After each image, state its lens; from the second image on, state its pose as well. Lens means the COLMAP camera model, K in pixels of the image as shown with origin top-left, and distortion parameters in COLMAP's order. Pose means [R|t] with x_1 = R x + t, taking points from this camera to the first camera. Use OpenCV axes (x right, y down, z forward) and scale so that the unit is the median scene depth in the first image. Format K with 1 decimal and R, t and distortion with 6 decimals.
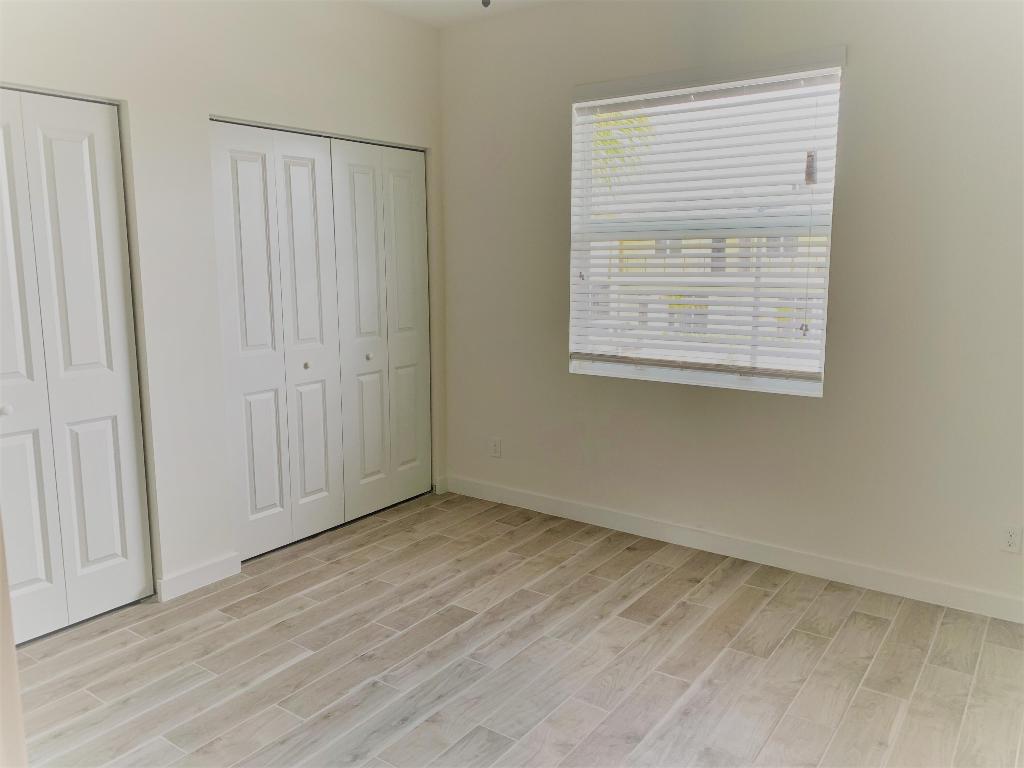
lens RADIAL K [[783.3, 0, 511.8], [0, 783.3, 367.5], [0, 0, 1]] dist [0.112604, -0.182268]
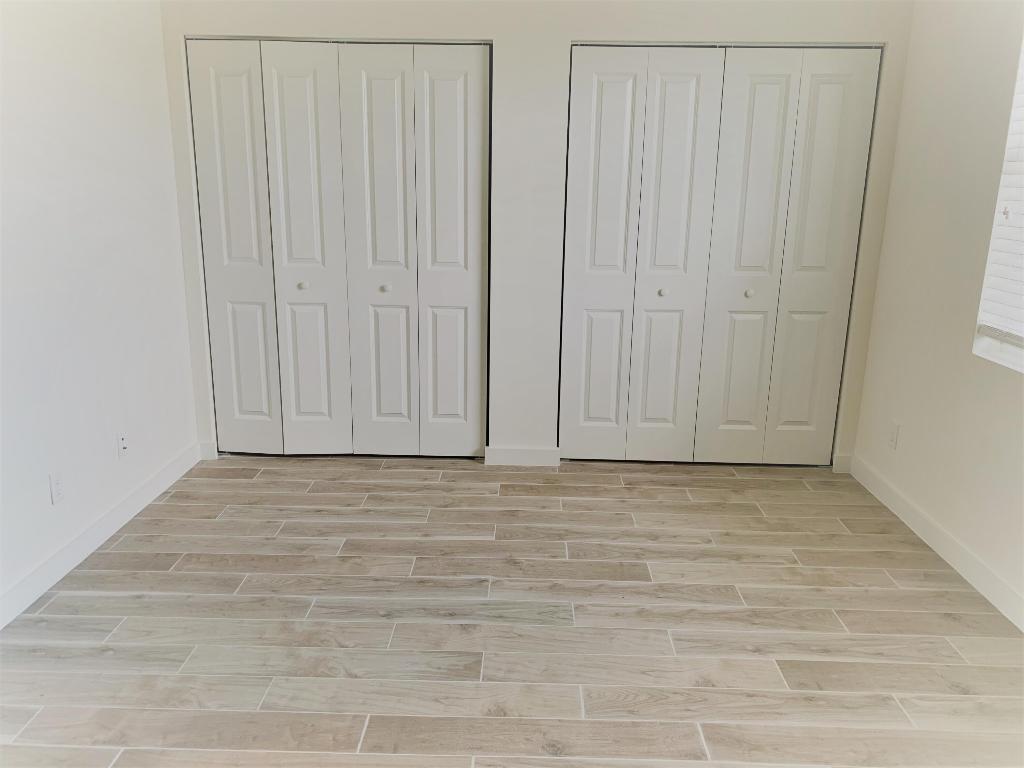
lens RADIAL K [[783.3, 0, 511.8], [0, 783.3, 367.5], [0, 0, 1]] dist [0.112604, -0.182268]
pose [[0.567971, 0.204144, -0.797330, 0.479880], [-0.136556, 0.978698, 0.153306, -0.039497], [0.811641, 0.021807, 0.583749, 0.302432]]
